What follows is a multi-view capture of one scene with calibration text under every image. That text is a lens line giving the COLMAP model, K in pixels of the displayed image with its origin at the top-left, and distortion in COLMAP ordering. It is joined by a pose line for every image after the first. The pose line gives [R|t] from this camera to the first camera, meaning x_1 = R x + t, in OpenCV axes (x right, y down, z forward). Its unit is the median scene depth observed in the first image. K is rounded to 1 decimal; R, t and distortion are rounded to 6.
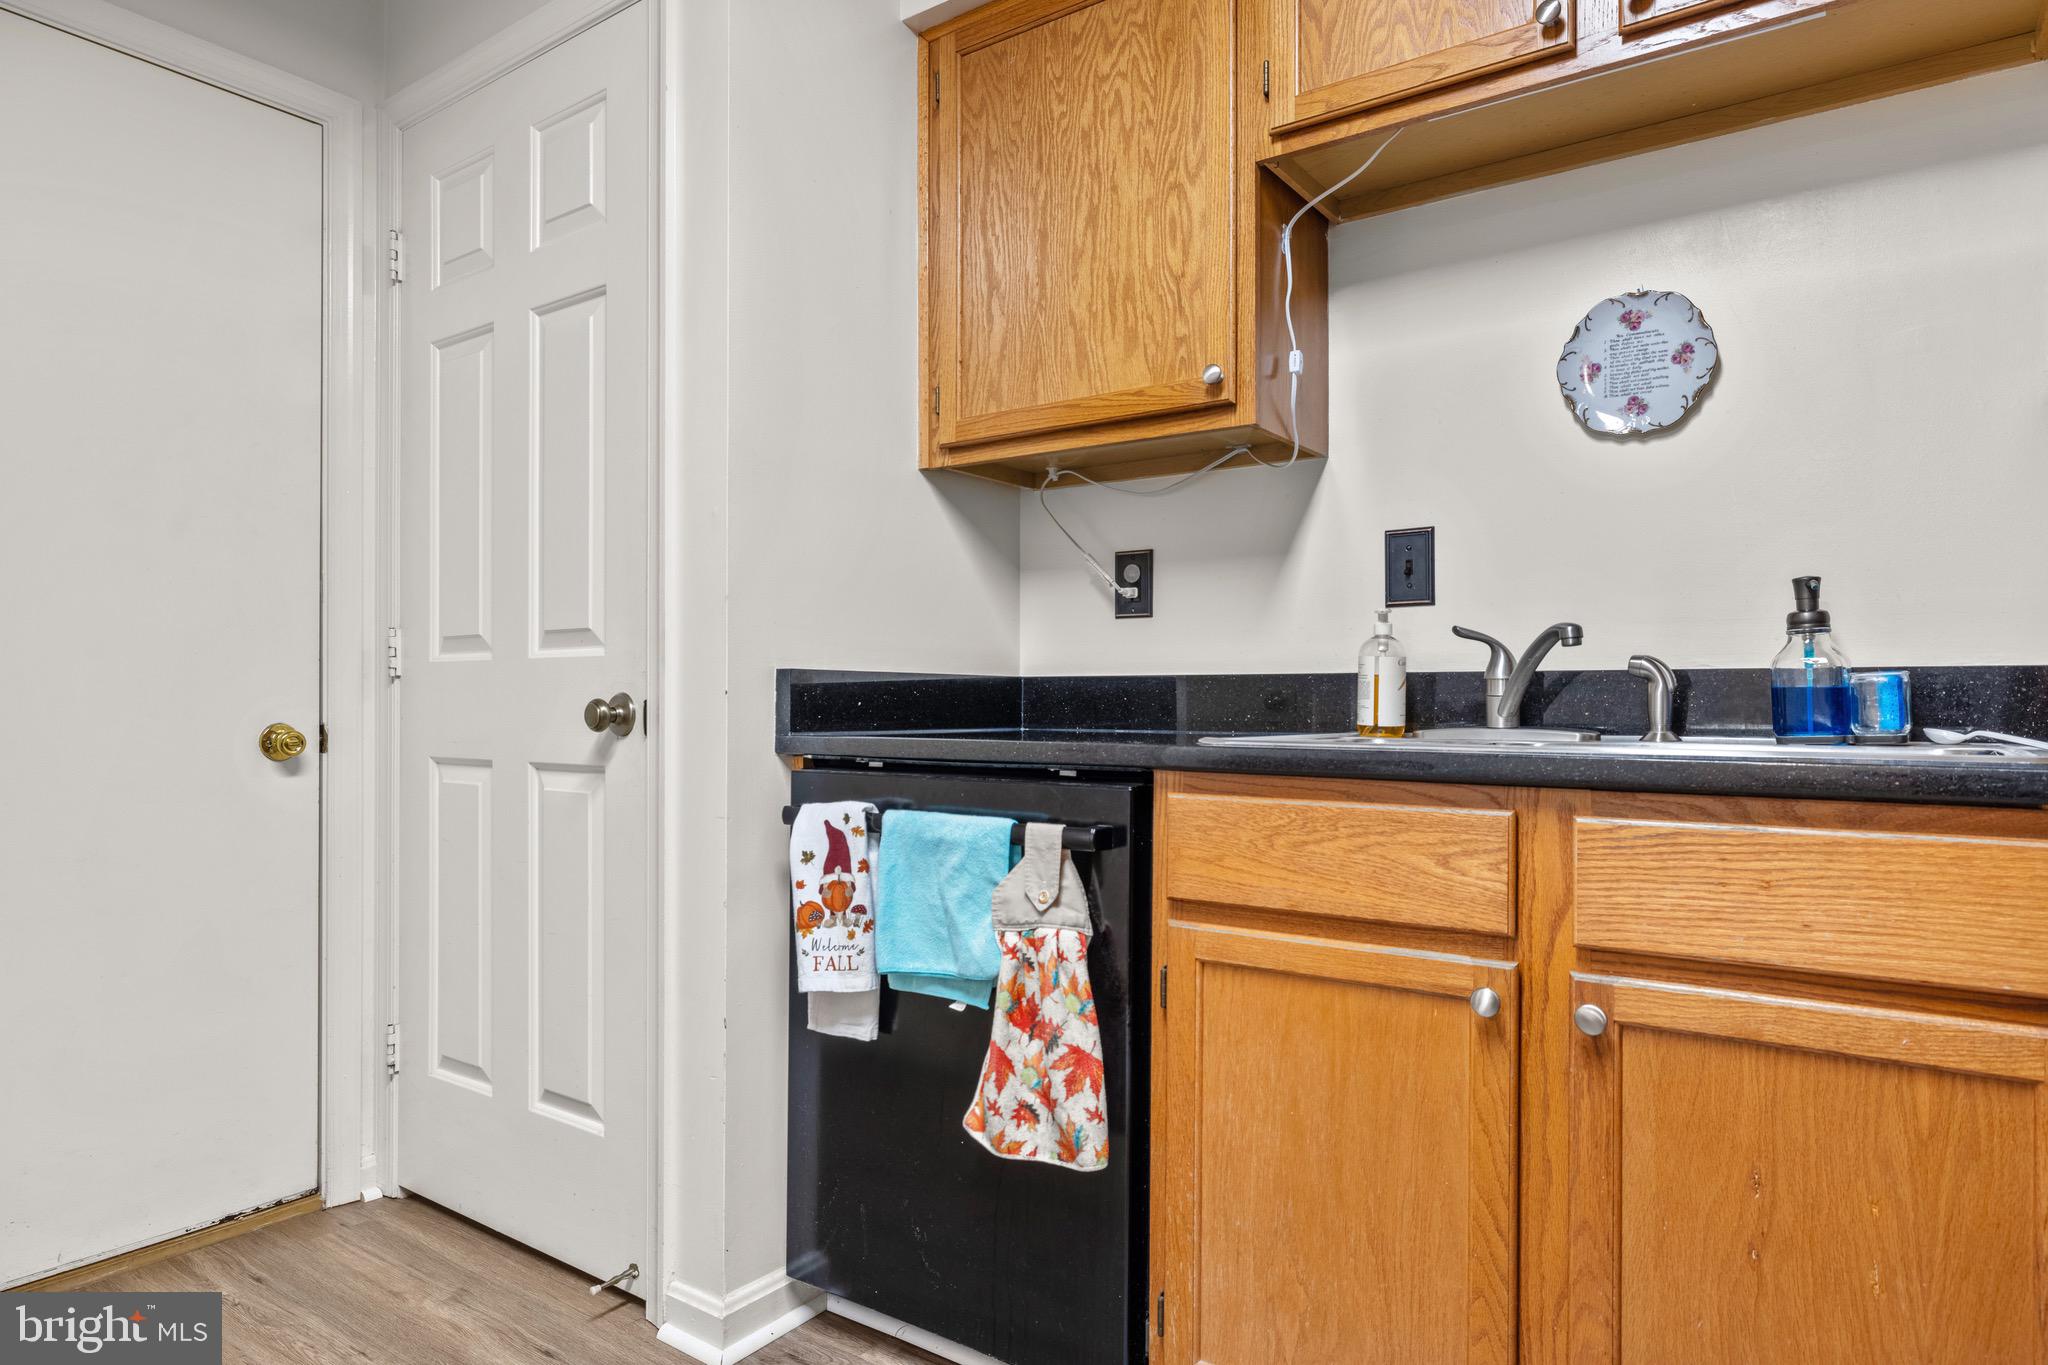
lens RADIAL K [[1220.4, 0, 1024.0], [0, 1220.4, 682.5], [0, 0, 1]] dist [-0.002618, -0.000073]
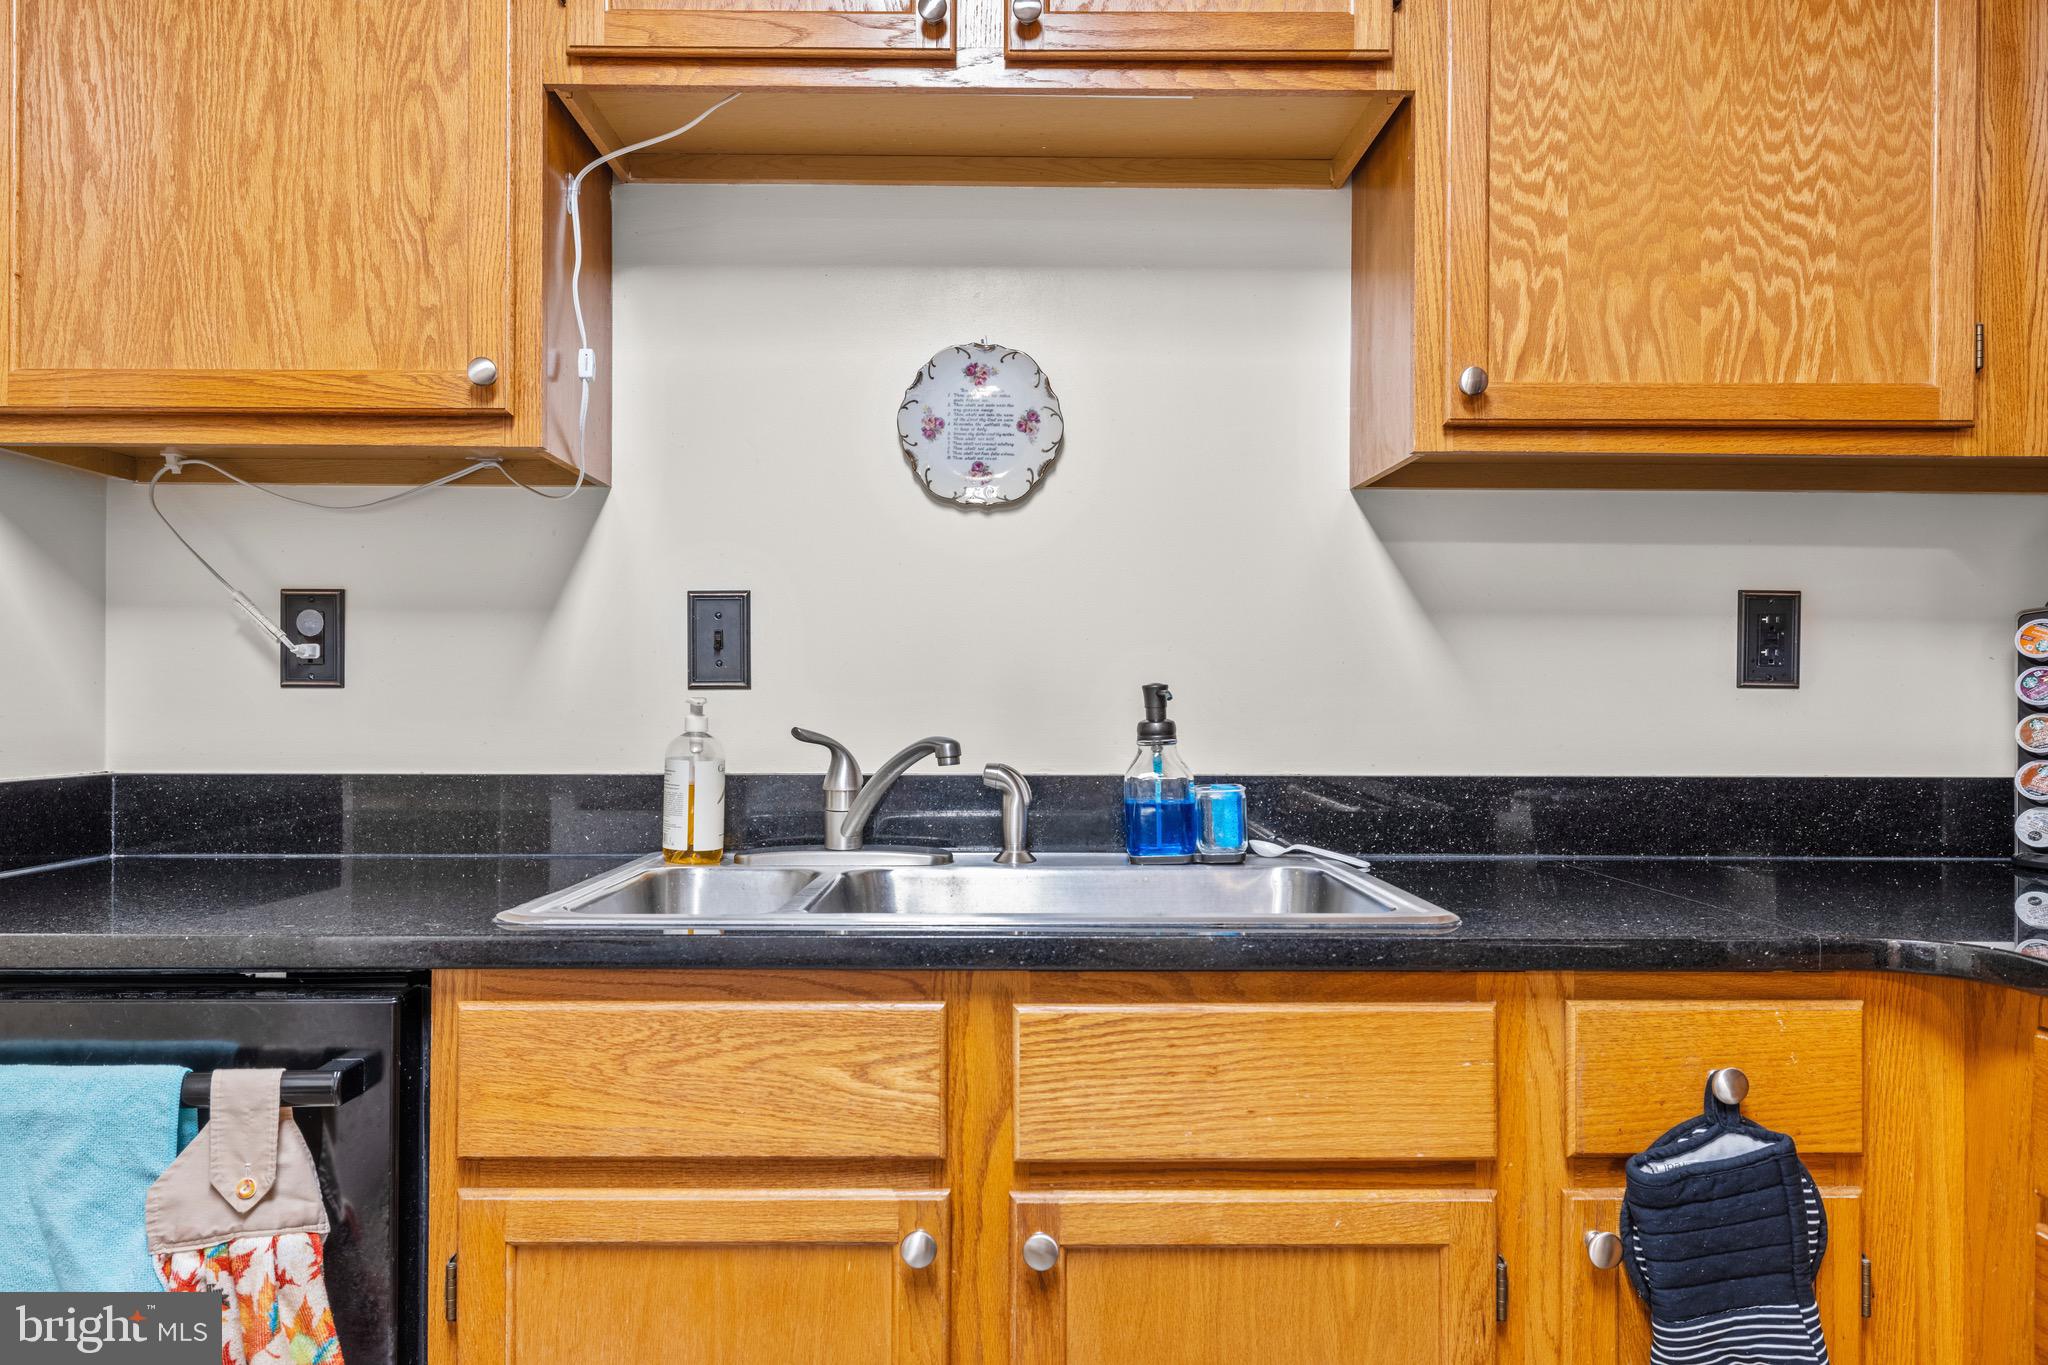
lens RADIAL K [[1451.7, 0, 1024.0], [0, 1451.7, 682.5], [0, 0, 1]] dist [-0.000975, 0.000358]
pose [[0.803202, 0.005174, 0.595684, -0.109574], [-0.009145, 0.999952, 0.003646, -0.092101], [-0.595637, -0.008376, 0.803210, 0.160889]]
